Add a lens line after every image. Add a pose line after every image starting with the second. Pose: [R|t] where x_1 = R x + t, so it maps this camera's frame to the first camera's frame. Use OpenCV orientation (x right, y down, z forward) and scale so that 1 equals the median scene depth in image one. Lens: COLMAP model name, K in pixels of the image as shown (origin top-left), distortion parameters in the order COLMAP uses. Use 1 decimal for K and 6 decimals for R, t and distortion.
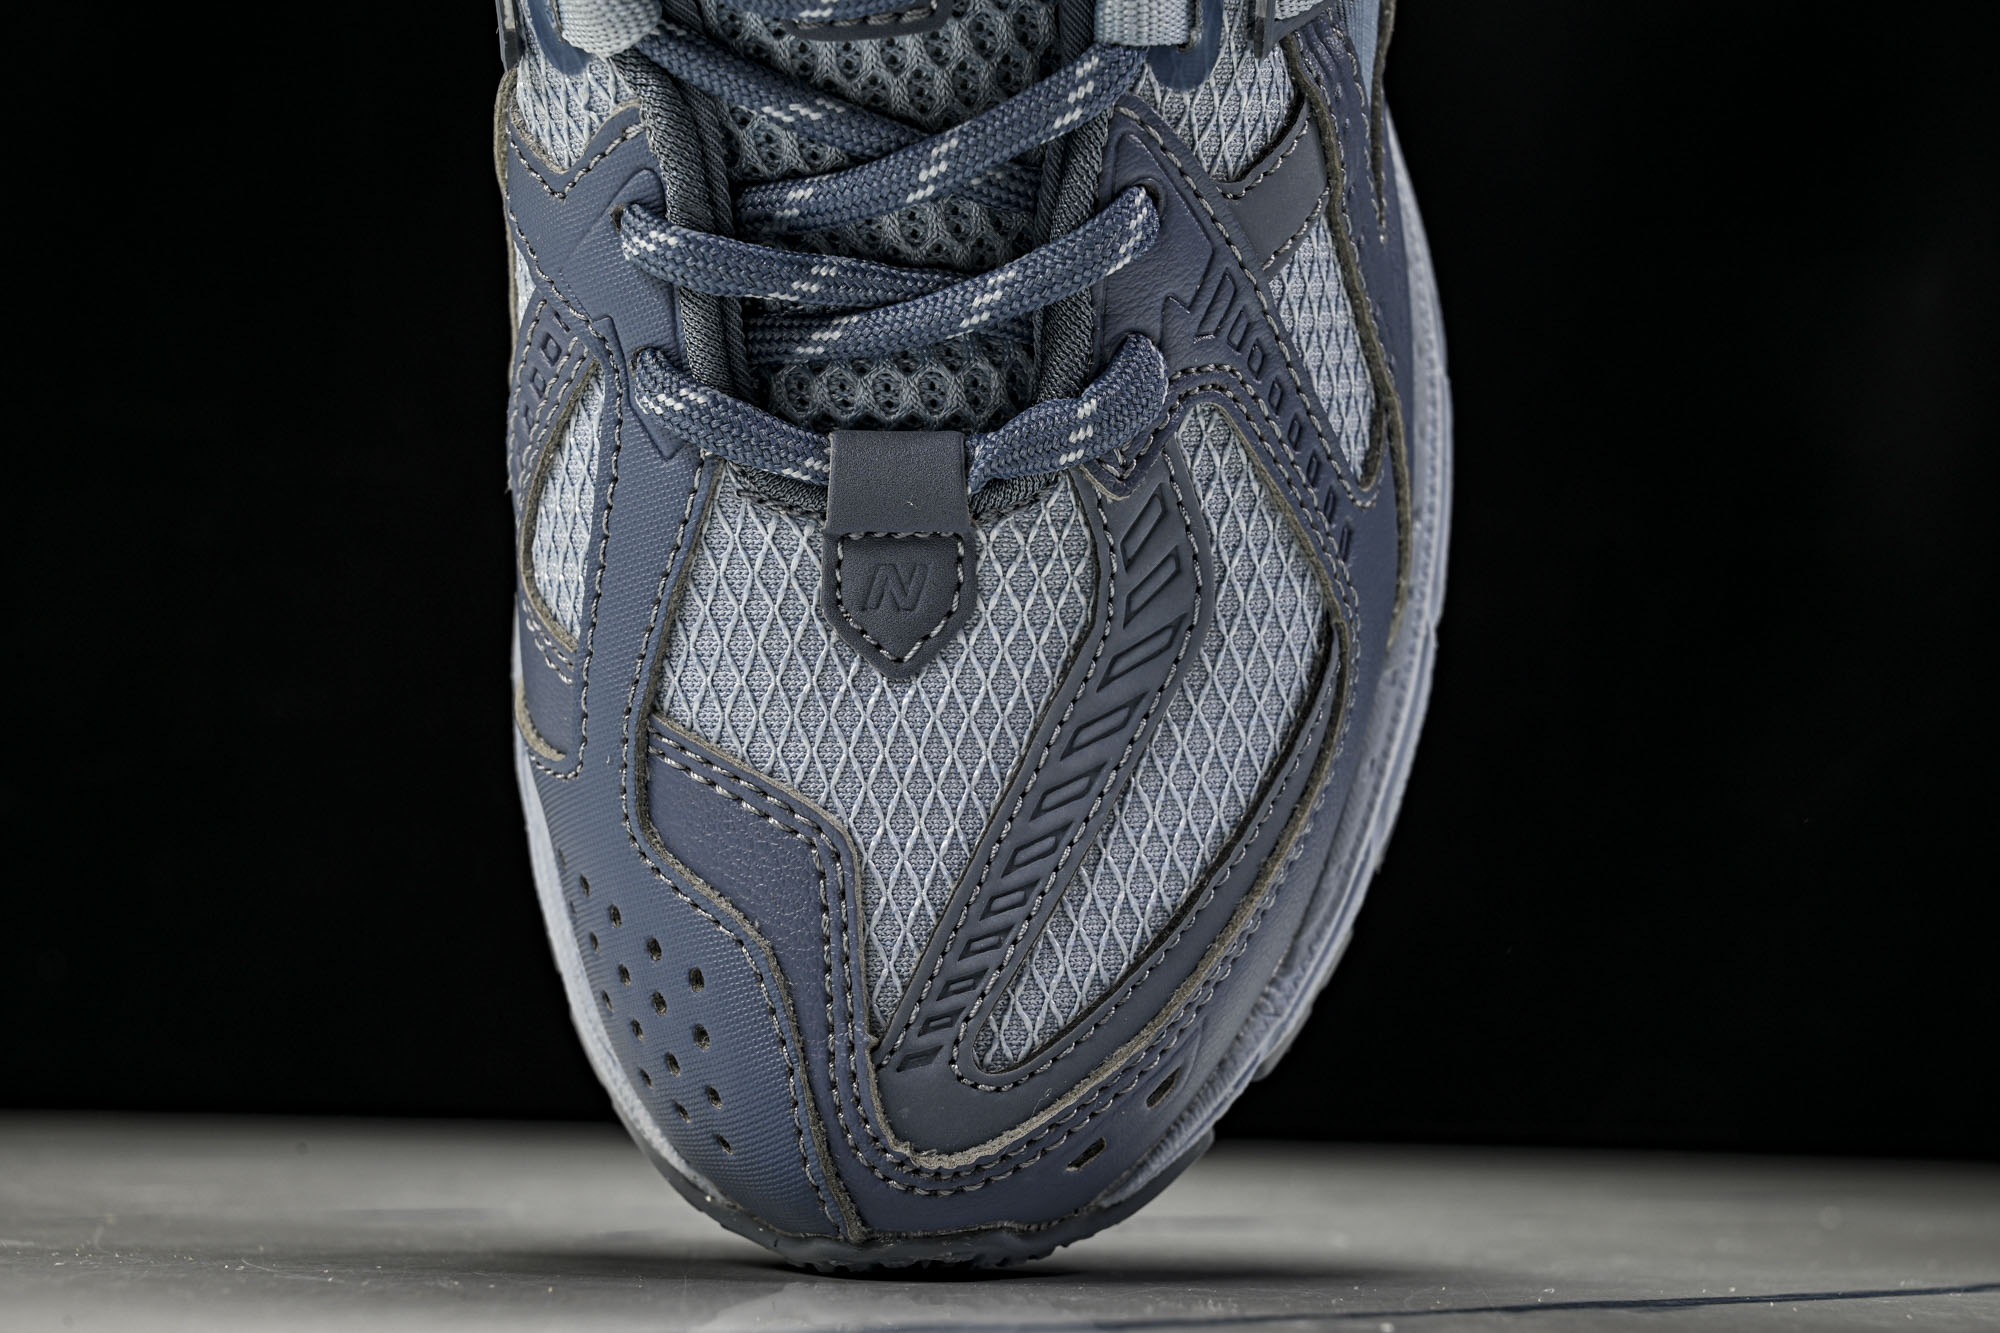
lens RADIAL K [[3544.3, 0, 997.2], [0, 3544.3, 665.0], [0, 0, 1]] dist [0.009159, 0.000000]
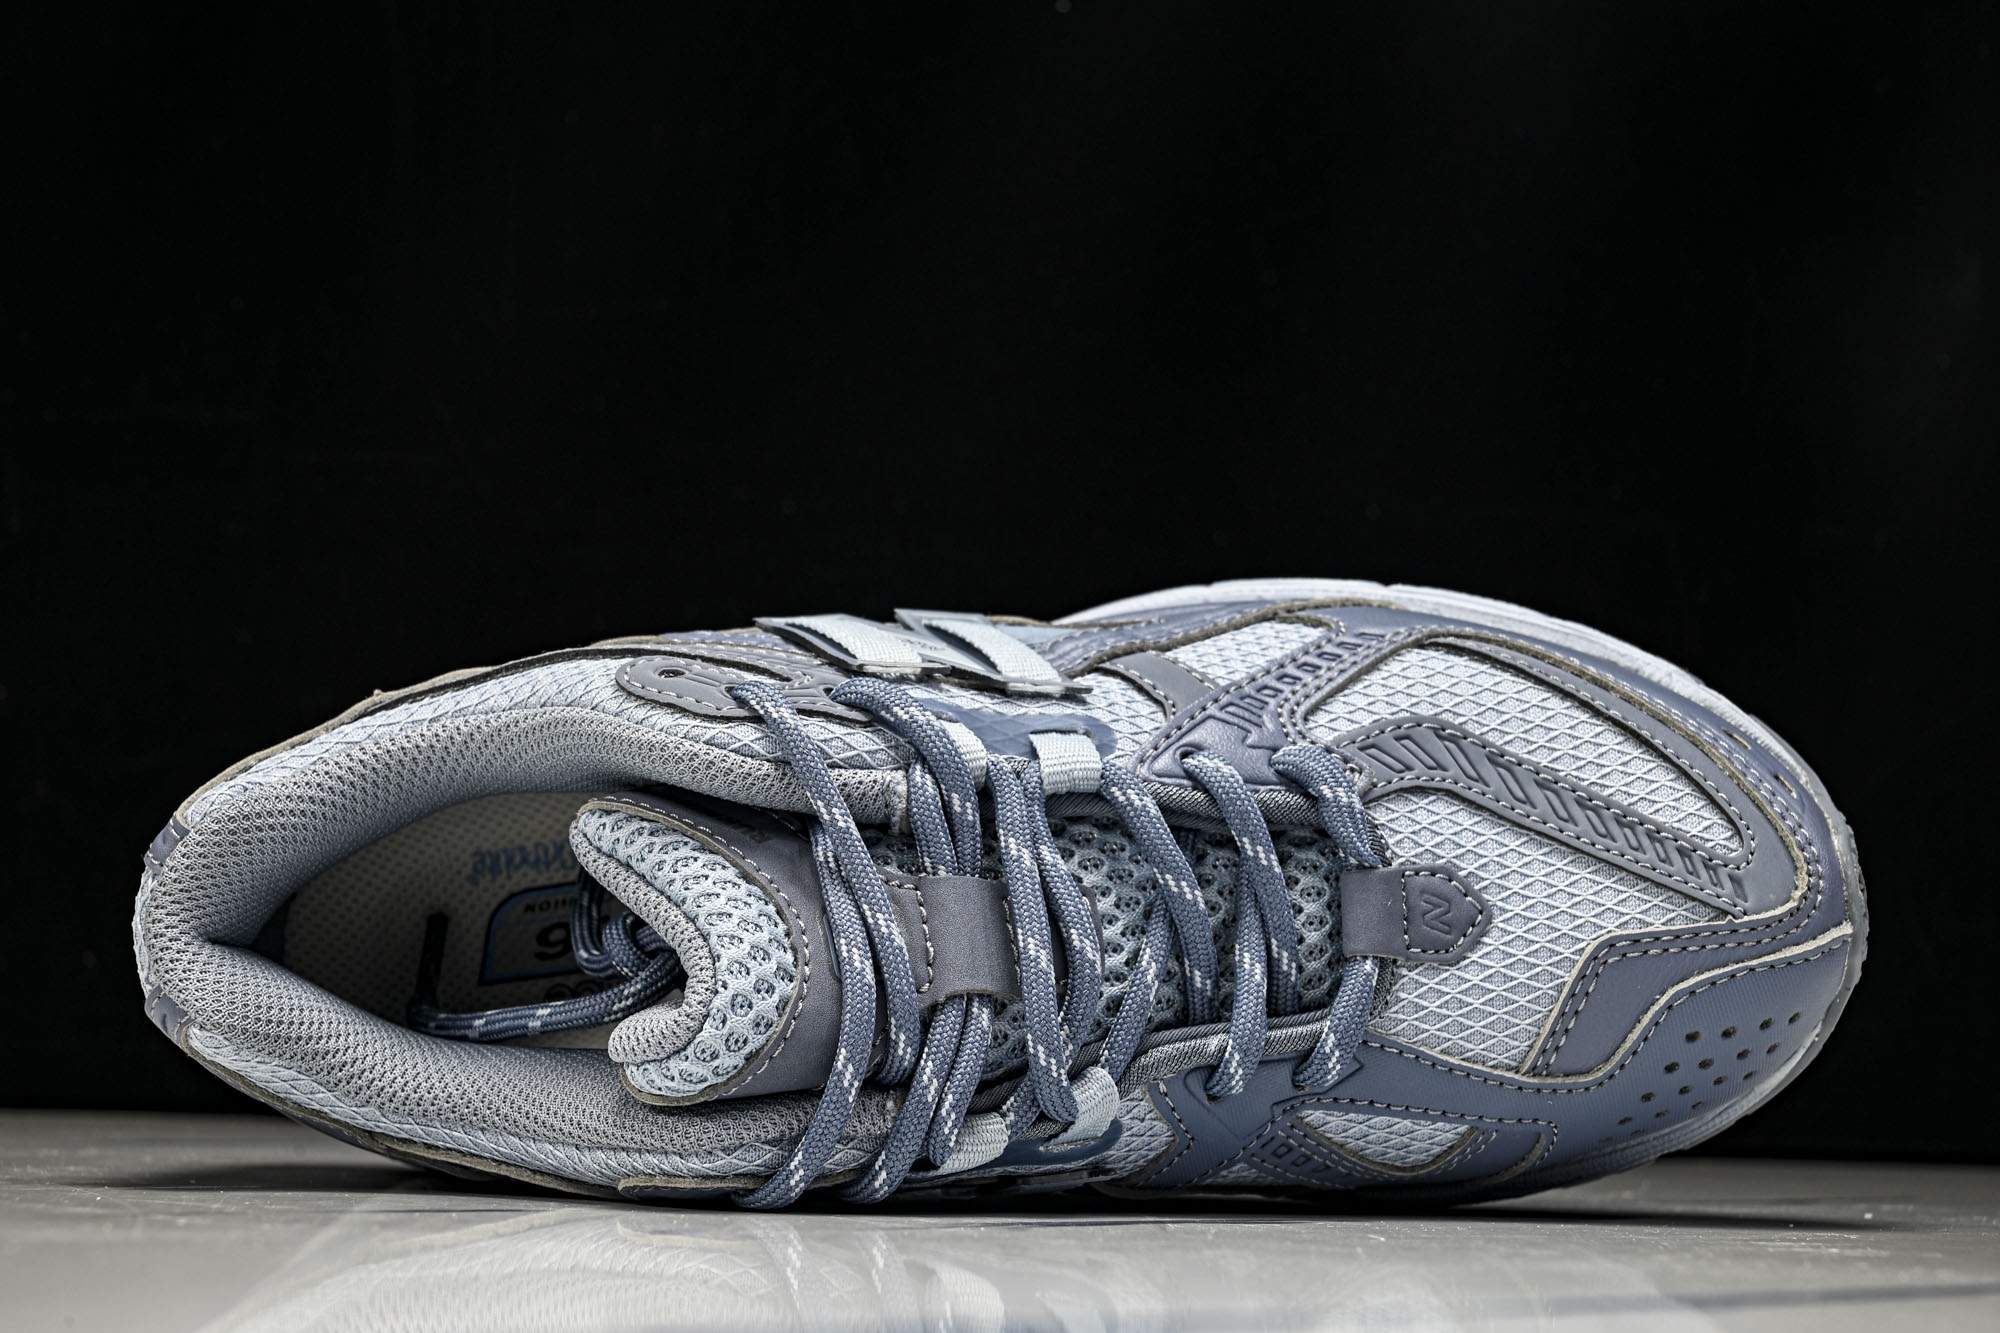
lens RADIAL K [[3544.3, 0, 1003.4], [0, 3544.3, 663.0], [0, 0, 1]] dist [0.009159, 0.000000]
pose [[-0.032746, -0.989824, 0.138477, -0.126457], [0.998510, -0.026348, 0.047786, -0.278635], [-0.043651, 0.139835, 0.989212, -0.535510]]
